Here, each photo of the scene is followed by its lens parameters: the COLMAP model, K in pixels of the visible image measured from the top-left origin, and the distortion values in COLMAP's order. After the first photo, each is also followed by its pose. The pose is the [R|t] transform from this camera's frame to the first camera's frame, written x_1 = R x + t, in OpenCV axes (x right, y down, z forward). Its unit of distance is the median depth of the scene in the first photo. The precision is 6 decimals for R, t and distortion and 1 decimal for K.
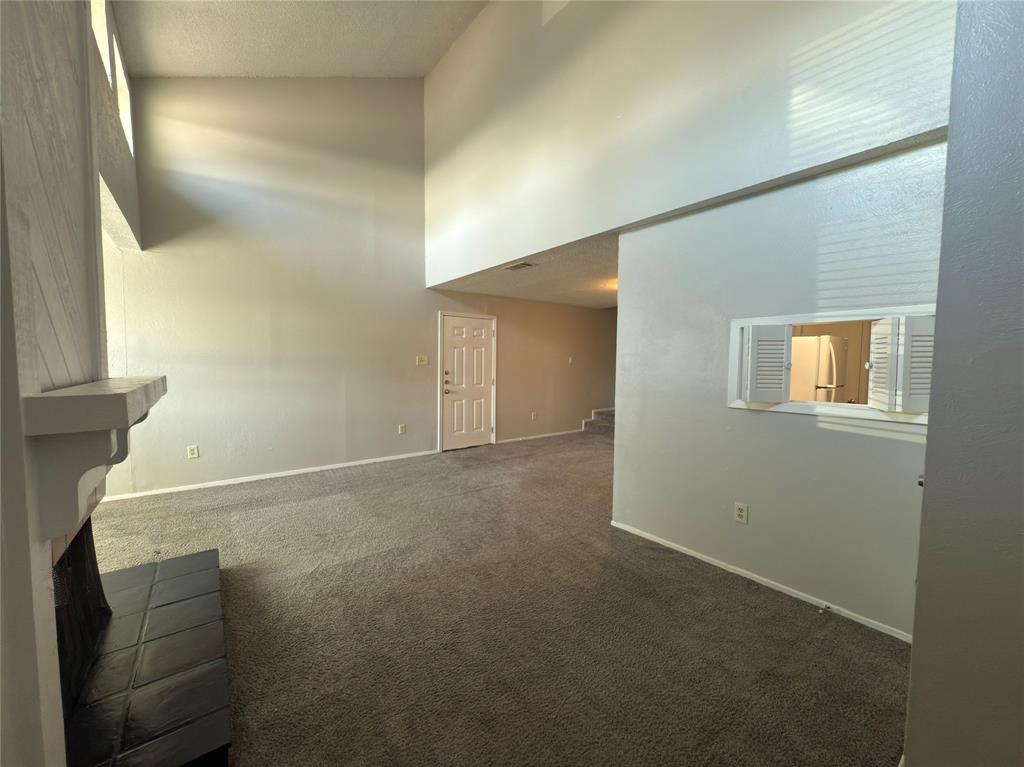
lens RADIAL K [[406.8, 0, 508.6], [0, 406.8, 382.1], [0, 0, 1]] dist [-0.000712, 0.000237]
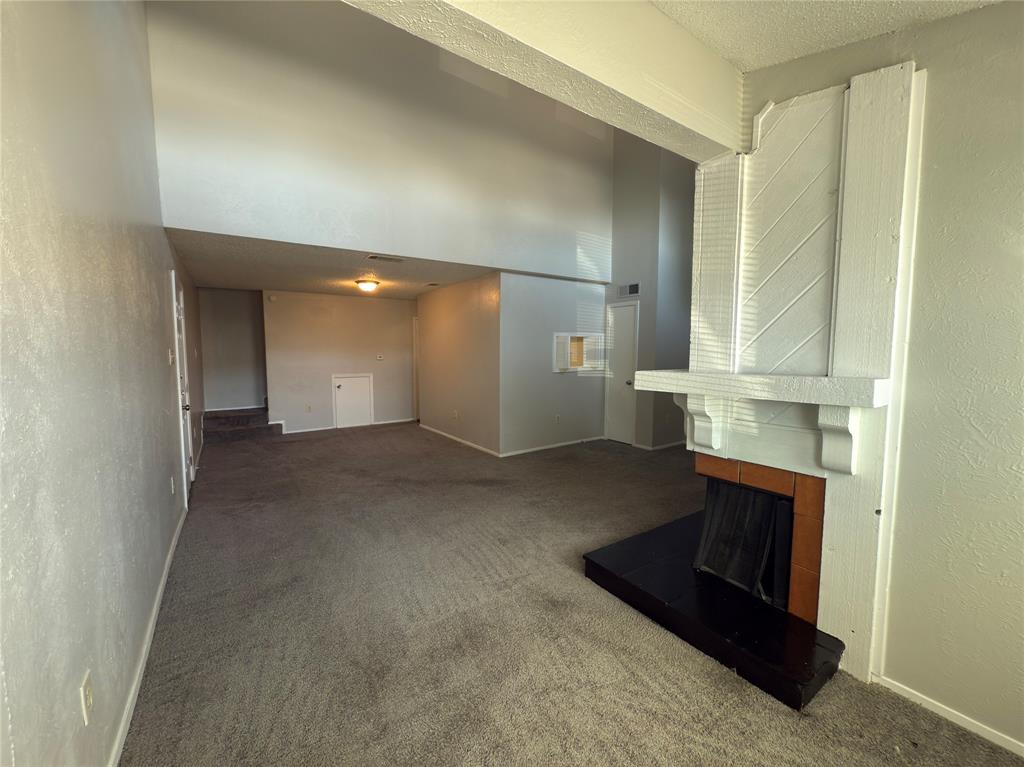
lens RADIAL K [[406.8, 0, 510.4], [0, 406.8, 383.5], [0, 0, 1]] dist [-0.000712, 0.000237]
pose [[0.061360, -0.088392, 0.994194, -1.886818], [0.057003, 0.994756, 0.084924, -0.090222], [-0.996487, 0.051461, 0.066077, 1.251111]]
